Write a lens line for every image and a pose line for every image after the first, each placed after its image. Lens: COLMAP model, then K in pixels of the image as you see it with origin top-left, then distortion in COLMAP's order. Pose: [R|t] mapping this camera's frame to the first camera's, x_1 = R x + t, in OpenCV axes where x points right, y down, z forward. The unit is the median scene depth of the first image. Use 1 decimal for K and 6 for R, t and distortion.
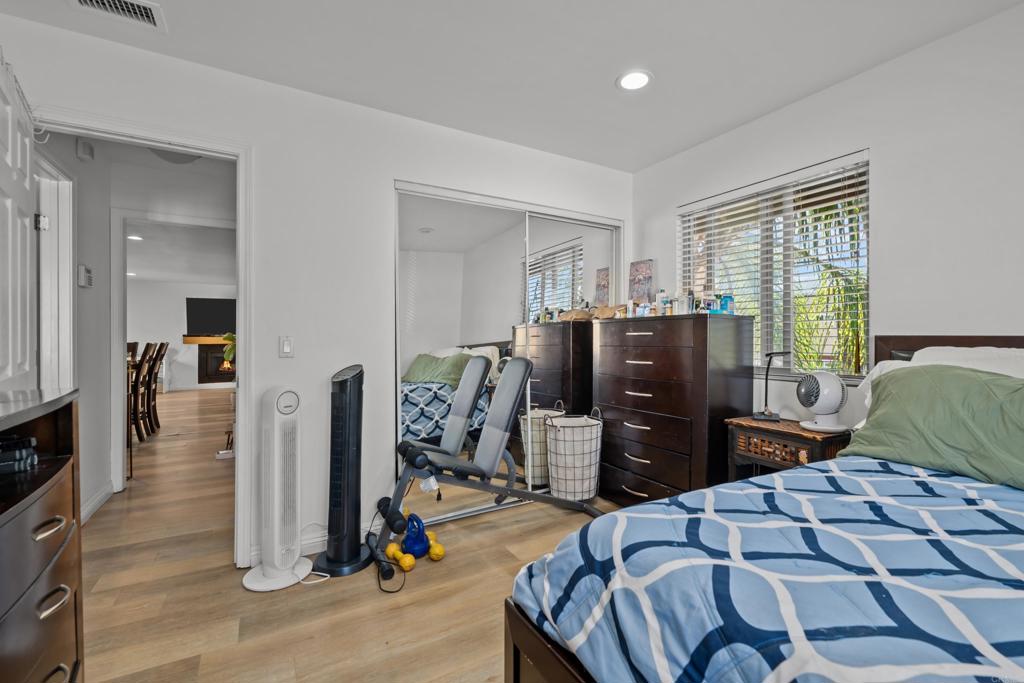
lens RADIAL K [[441.9, 0, 512.0], [0, 441.9, 341.5], [0, 0, 1]] dist [-0.000035, -0.000020]
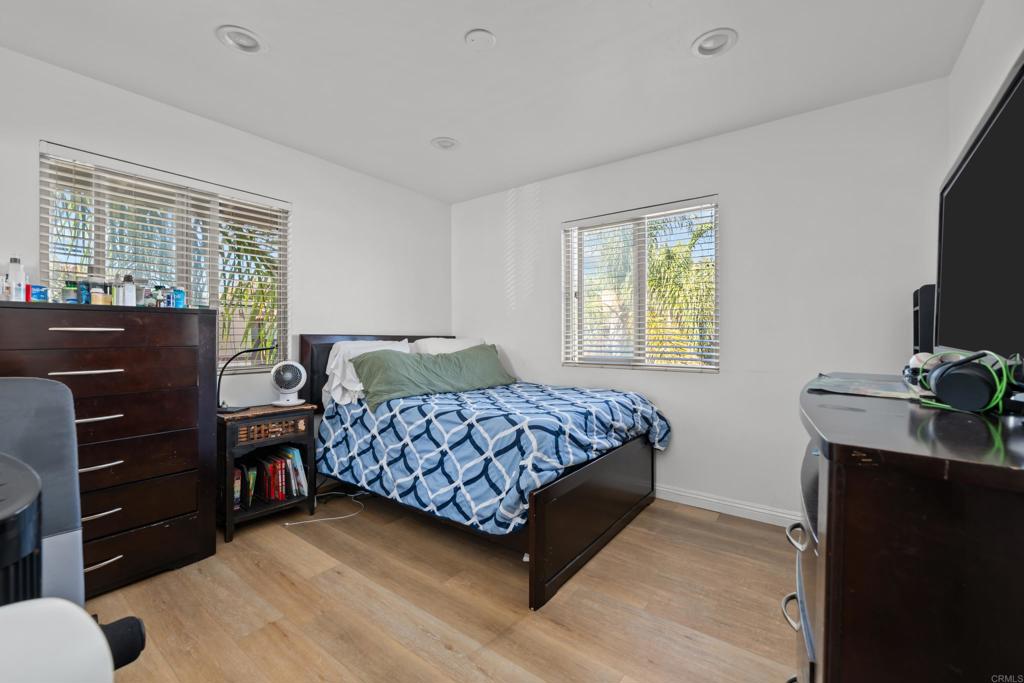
lens RADIAL K [[417.4, 0, 512.0], [0, 417.4, 341.5], [0, 0, 1]] dist [0.000094, -0.000016]
pose [[-0.390311, -0.011760, 0.920608, -0.572317], [0.003259, 0.999895, 0.014155, -0.006303], [-0.920677, 0.008525, -0.390232, 0.693848]]
